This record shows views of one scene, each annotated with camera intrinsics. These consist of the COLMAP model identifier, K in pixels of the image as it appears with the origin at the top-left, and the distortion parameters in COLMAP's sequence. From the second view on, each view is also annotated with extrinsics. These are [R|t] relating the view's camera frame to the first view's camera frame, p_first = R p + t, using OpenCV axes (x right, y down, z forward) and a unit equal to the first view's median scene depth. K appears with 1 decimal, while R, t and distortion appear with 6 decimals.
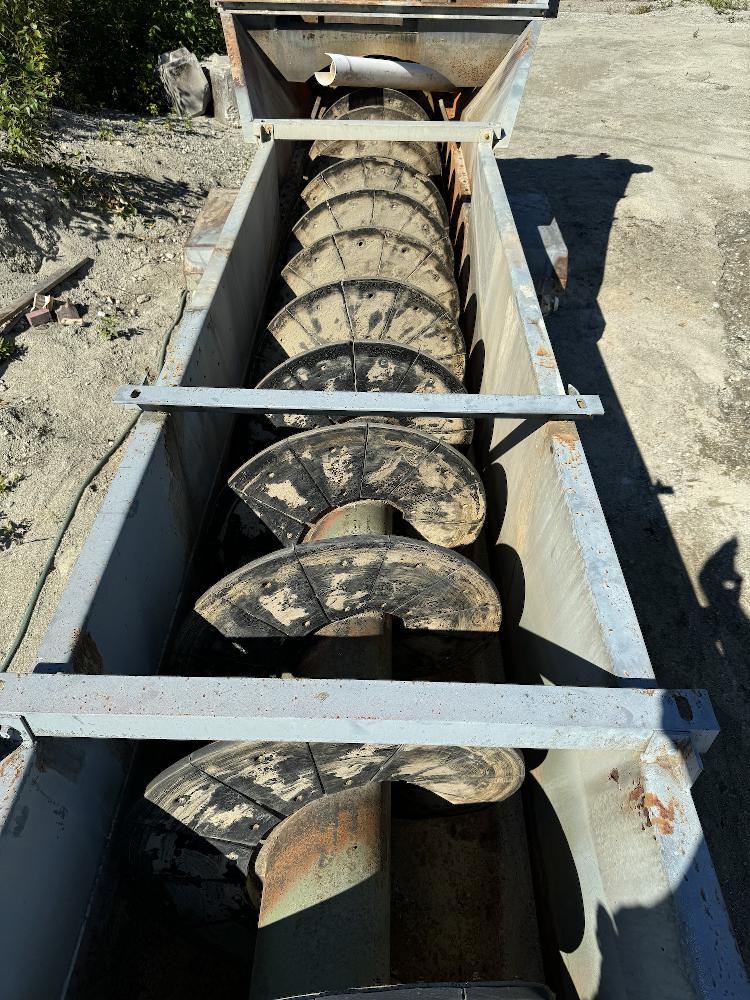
lens RADIAL K [[691.2, 0, 375.0], [0, 691.2, 500.0], [0, 0, 1]] dist [0.029277, -0.041666]
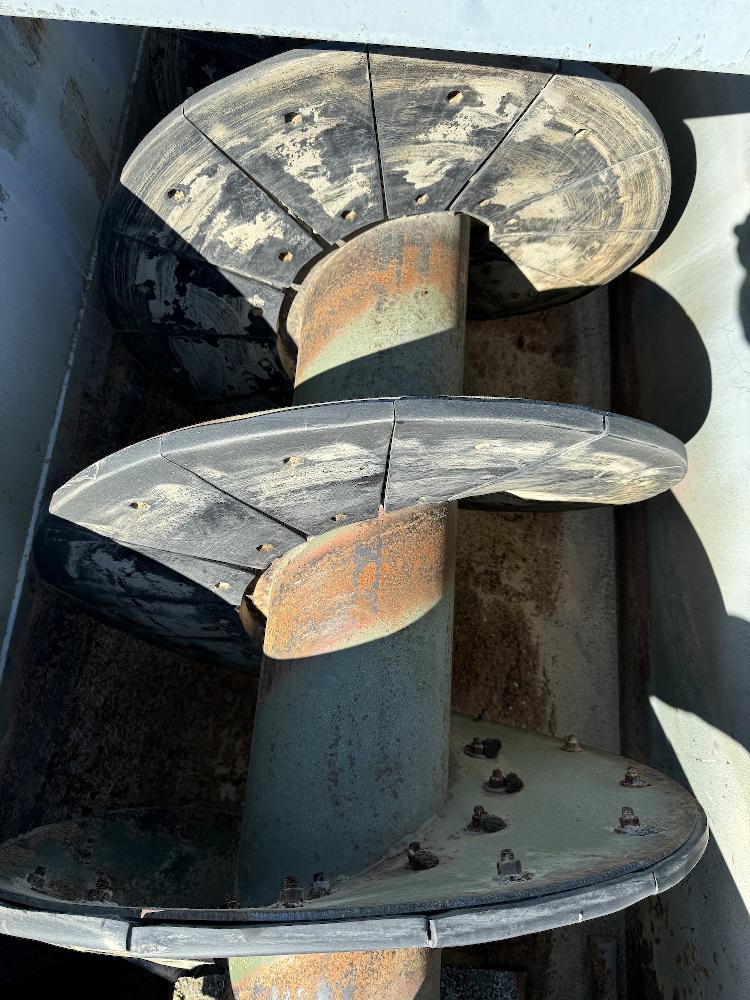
lens RADIAL K [[691.2, 0, 375.0], [0, 691.2, 500.0], [0, 0, 1]] dist [0.029277, -0.041666]
pose [[0.998905, 0.046751, -0.001828, -0.069325], [-0.039638, 0.866371, 0.497826, 0.328110], [0.024858, -0.497209, 0.867275, 0.263353]]
